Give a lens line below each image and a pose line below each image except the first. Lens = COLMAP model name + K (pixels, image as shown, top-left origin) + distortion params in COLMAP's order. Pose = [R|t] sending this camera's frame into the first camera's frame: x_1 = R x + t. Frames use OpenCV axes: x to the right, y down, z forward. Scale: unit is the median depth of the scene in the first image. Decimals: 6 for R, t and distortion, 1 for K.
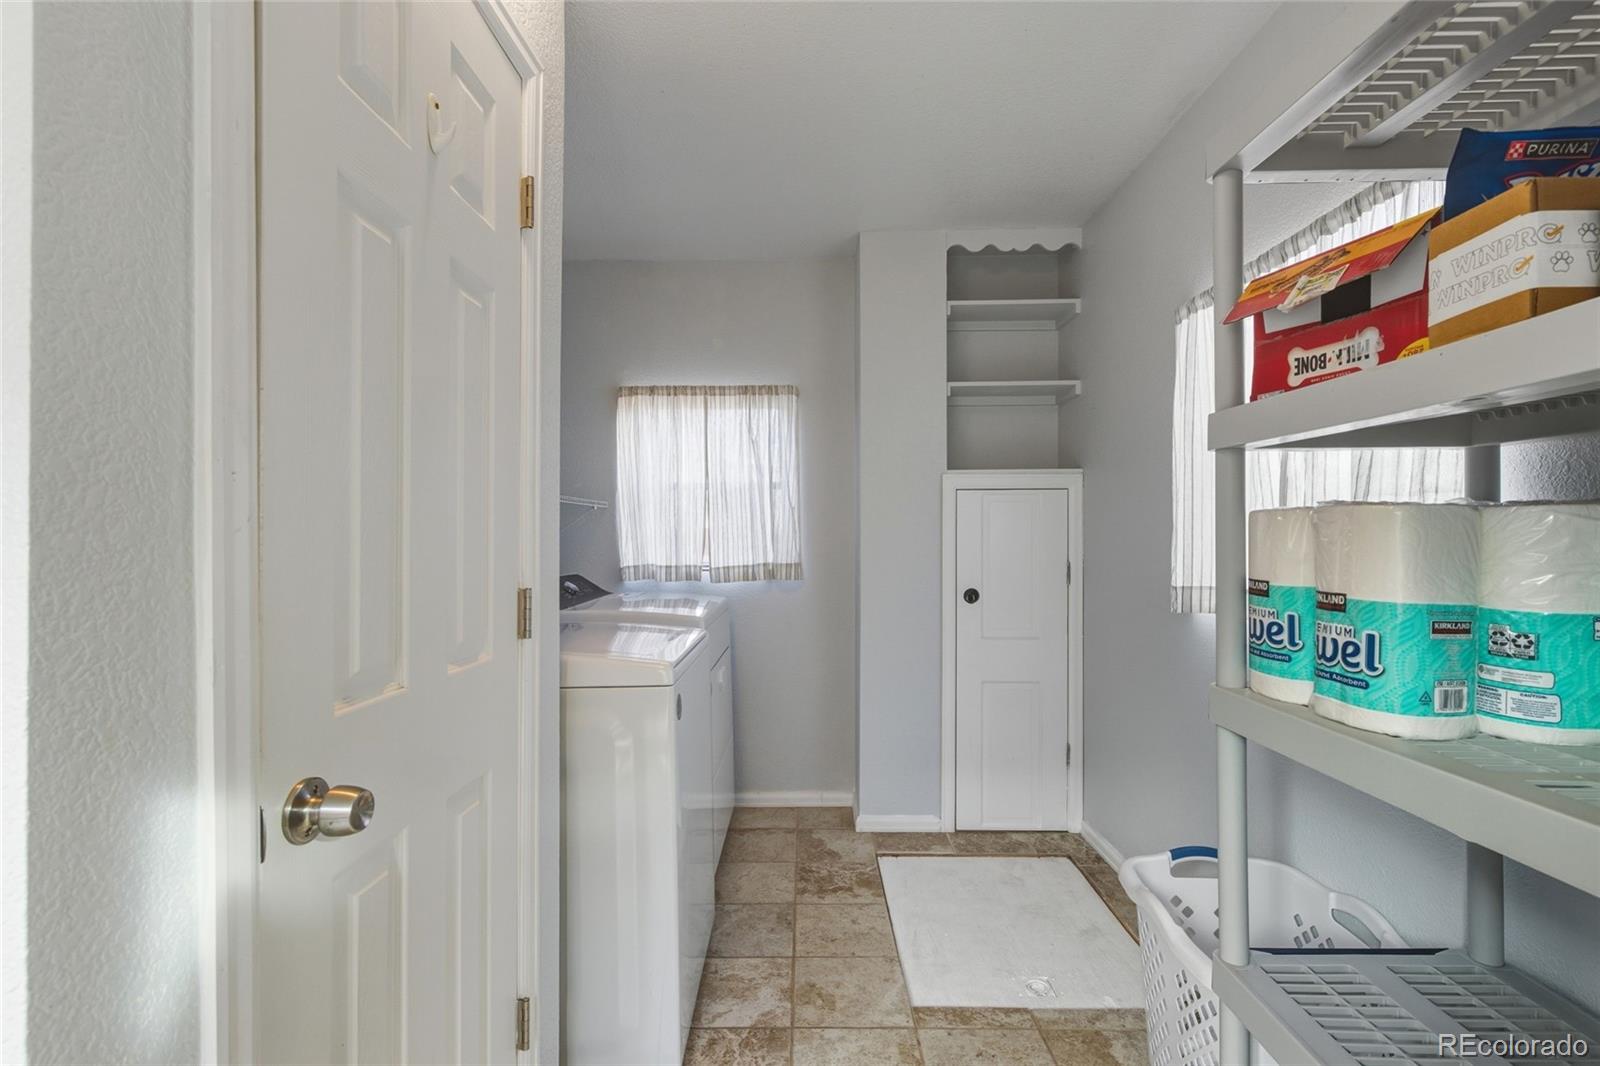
lens RADIAL K [[724.5, 0, 796.1], [0, 724.5, 540.4], [0, 0, 1]] dist [-0.000214, 0.000238]
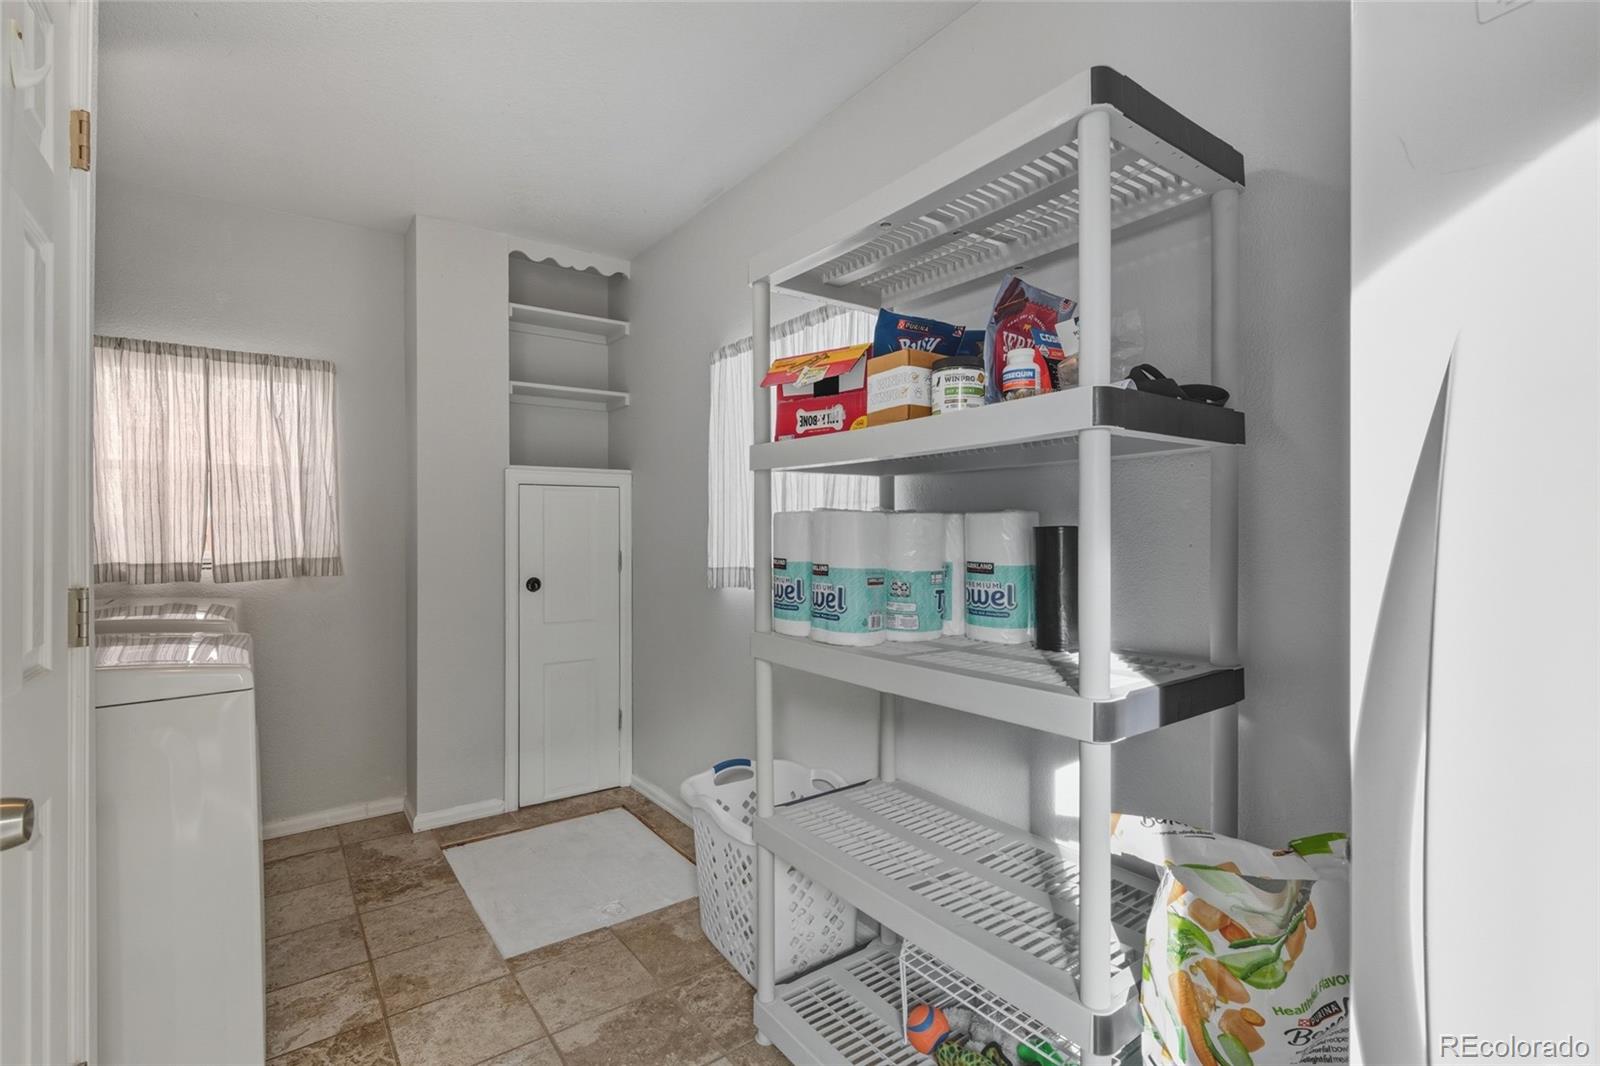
lens RADIAL K [[739.0, 0, 800.0], [0, 739.0, 533.0], [0, 0, 1]] dist [-0.001412, -0.000053]
pose [[0.796158, -0.001213, 0.605087, -0.150361], [0.000729, 0.999999, 0.001046, -0.000011], [-0.605088, -0.000392, 0.796159, -0.146183]]
